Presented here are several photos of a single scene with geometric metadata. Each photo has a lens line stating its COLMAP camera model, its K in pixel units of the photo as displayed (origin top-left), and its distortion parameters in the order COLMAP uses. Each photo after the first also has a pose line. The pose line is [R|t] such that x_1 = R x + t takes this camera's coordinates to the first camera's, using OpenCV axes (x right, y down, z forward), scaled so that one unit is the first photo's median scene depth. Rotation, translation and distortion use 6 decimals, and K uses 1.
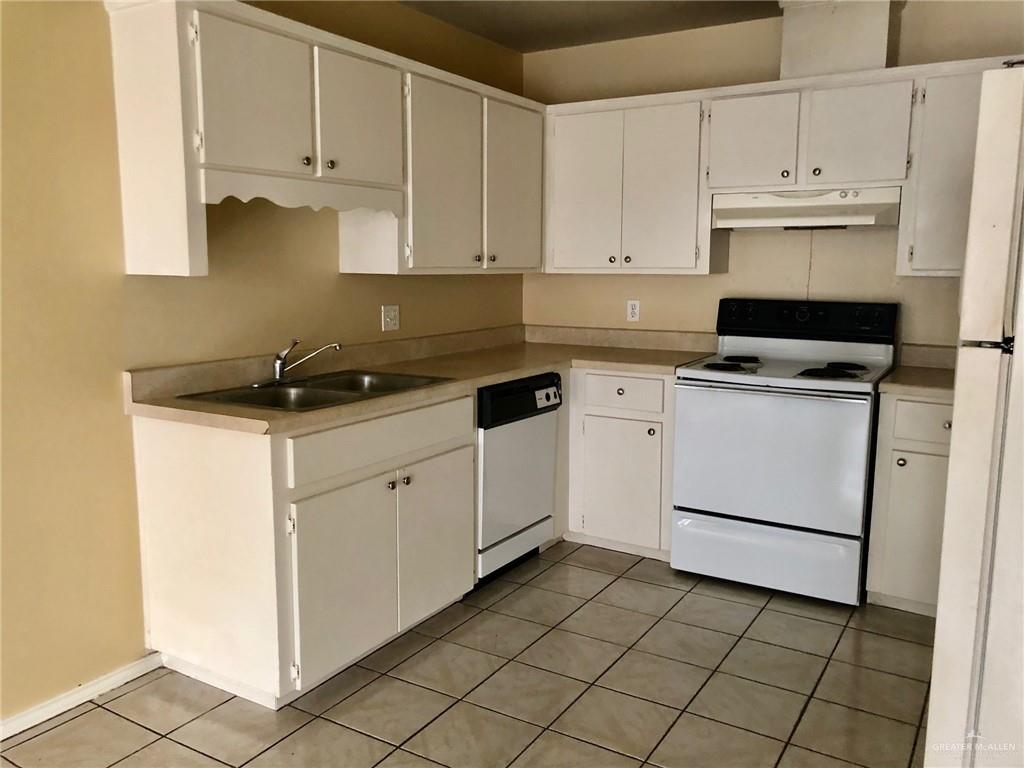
lens RADIAL K [[839.5, 0, 507.4], [0, 839.5, 383.8], [0, 0, 1]] dist [0.064568, -0.053951]
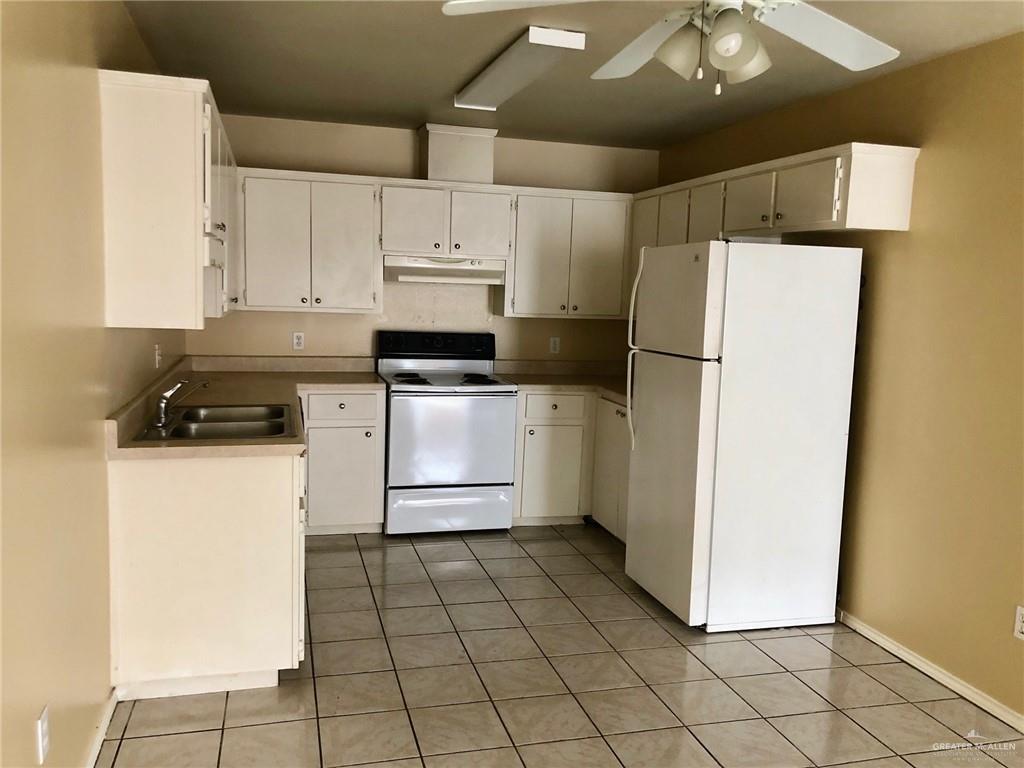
lens RADIAL K [[839.5, 0, 512.2], [0, 839.5, 388.1], [0, 0, 1]] dist [0.064568, -0.053951]
pose [[0.676374, -0.069109, 0.733309, -0.644569], [0.076118, 0.996816, 0.023734, -0.029315], [-0.732615, 0.039765, 0.679481, -0.058864]]
